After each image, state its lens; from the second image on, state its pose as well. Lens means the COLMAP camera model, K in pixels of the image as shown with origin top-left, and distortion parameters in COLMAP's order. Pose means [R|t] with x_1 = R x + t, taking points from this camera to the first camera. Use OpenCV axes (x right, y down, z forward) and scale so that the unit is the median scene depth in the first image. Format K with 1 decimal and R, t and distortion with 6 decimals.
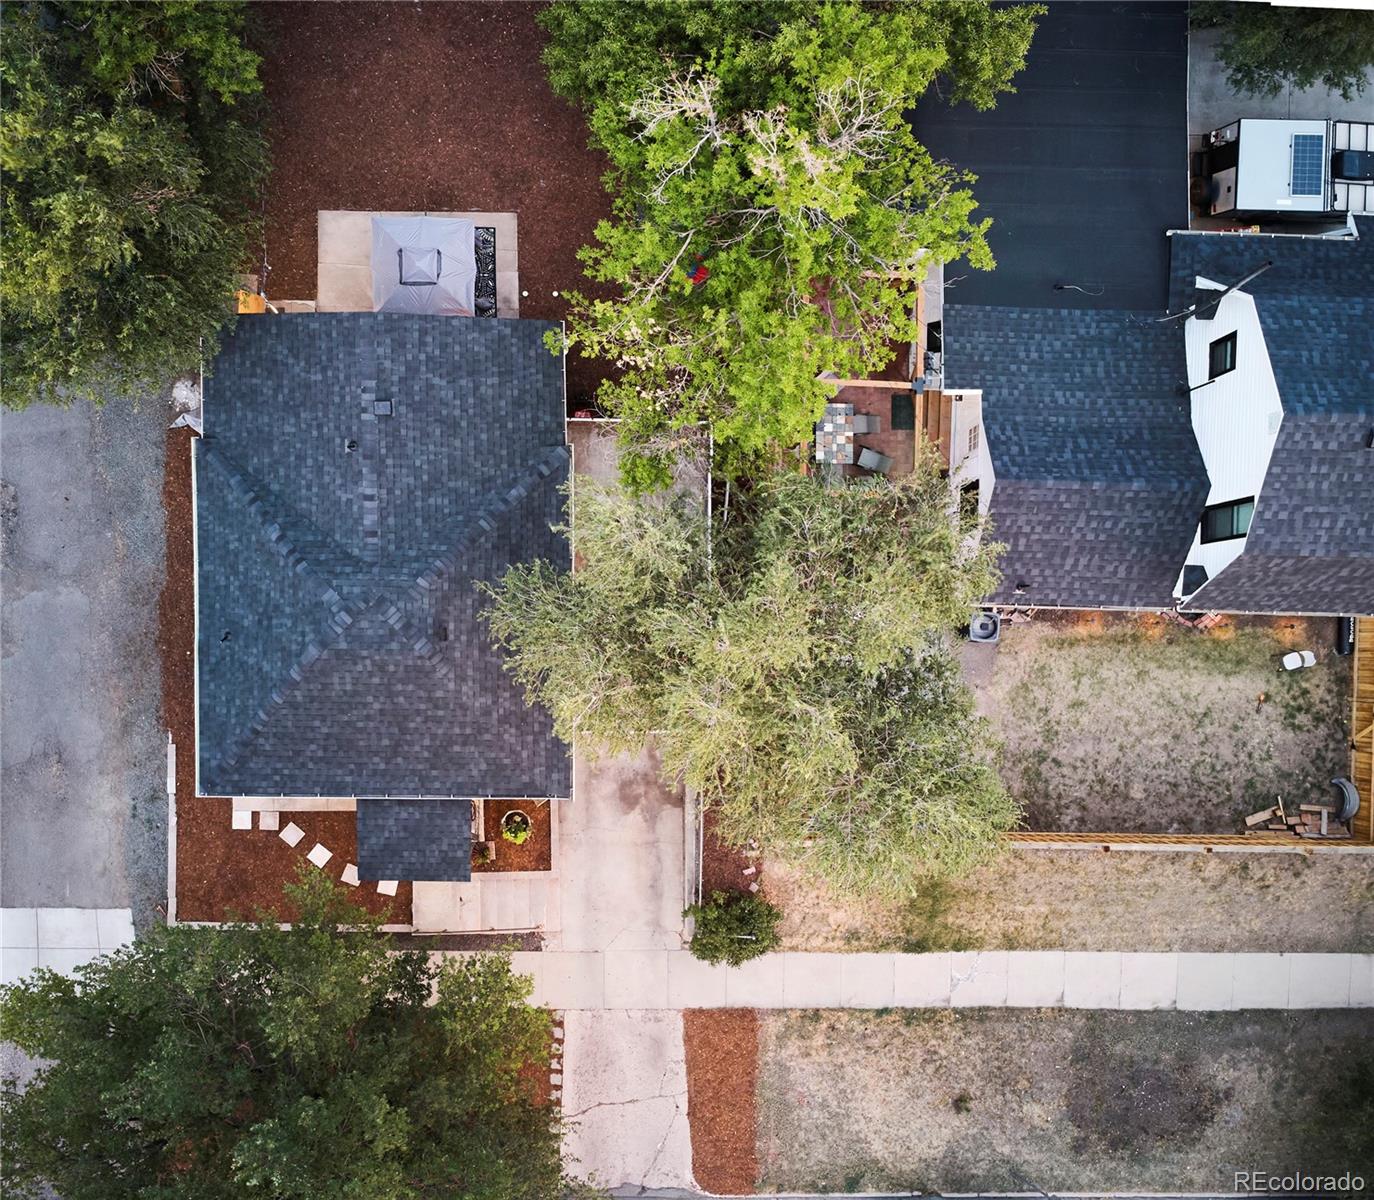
lens RADIAL K [[1061.6, 0, 635.6], [0, 1061.6, 581.5], [0, 0, 1]] dist [0.012369, -0.004088]
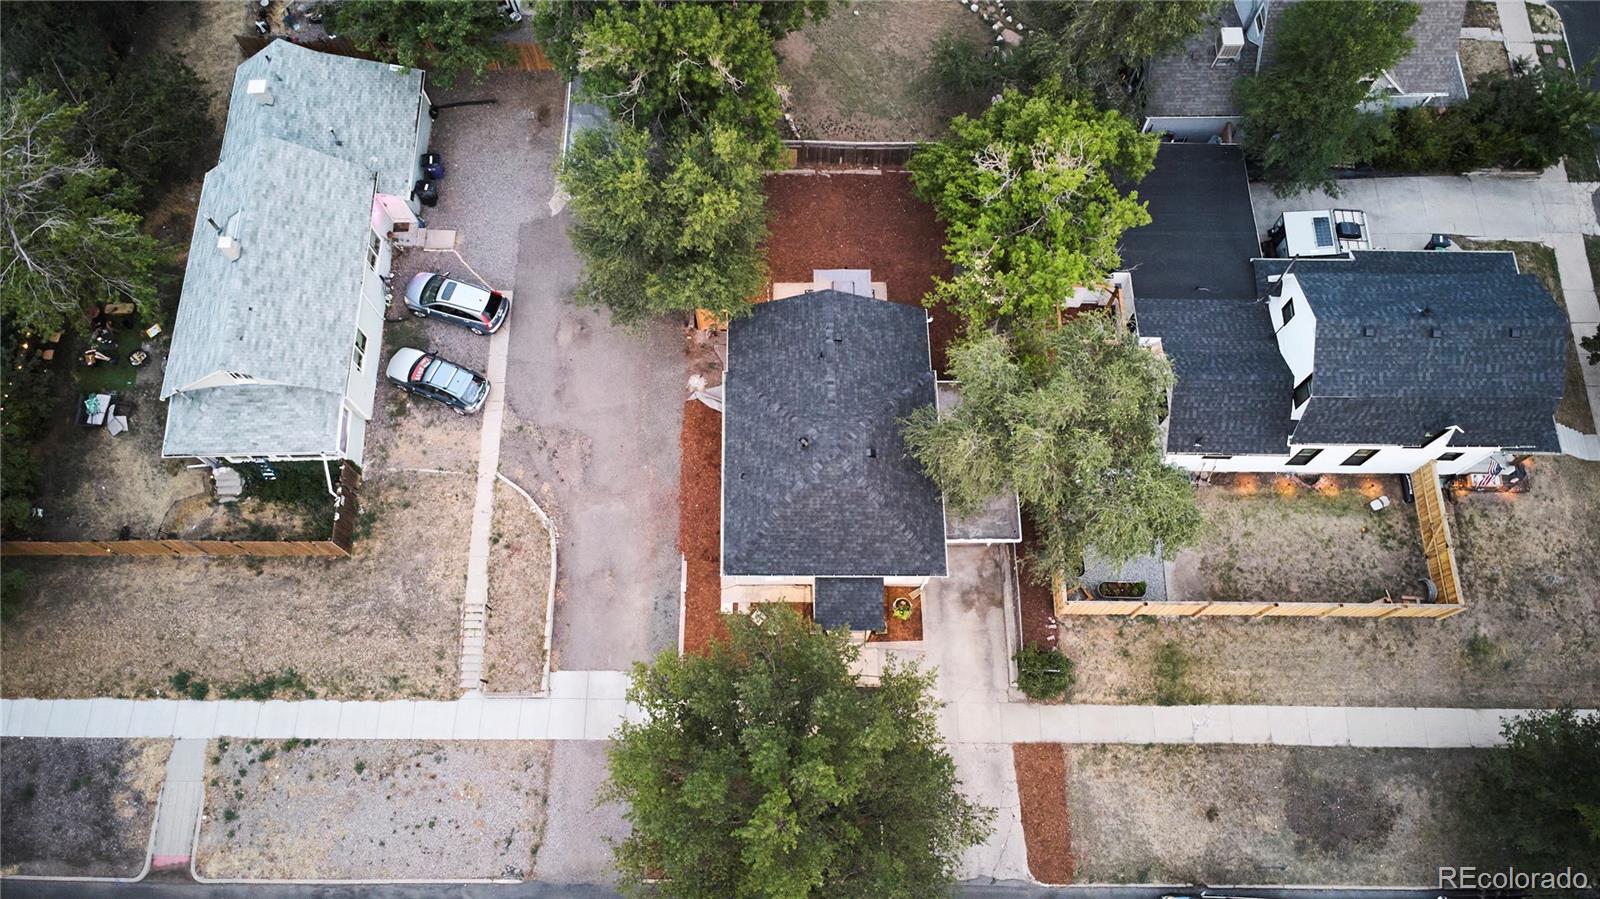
lens RADIAL K [[1144.6, 0, 800.4], [0, 1144.6, 449.1], [0, 0, 1]] dist [0.013423, -0.002858]
pose [[0.999831, -0.014736, -0.010993, -0.228788], [0.009589, 0.928150, -0.372083, 0.616434], [0.015686, 0.371915, 0.928134, -0.639140]]
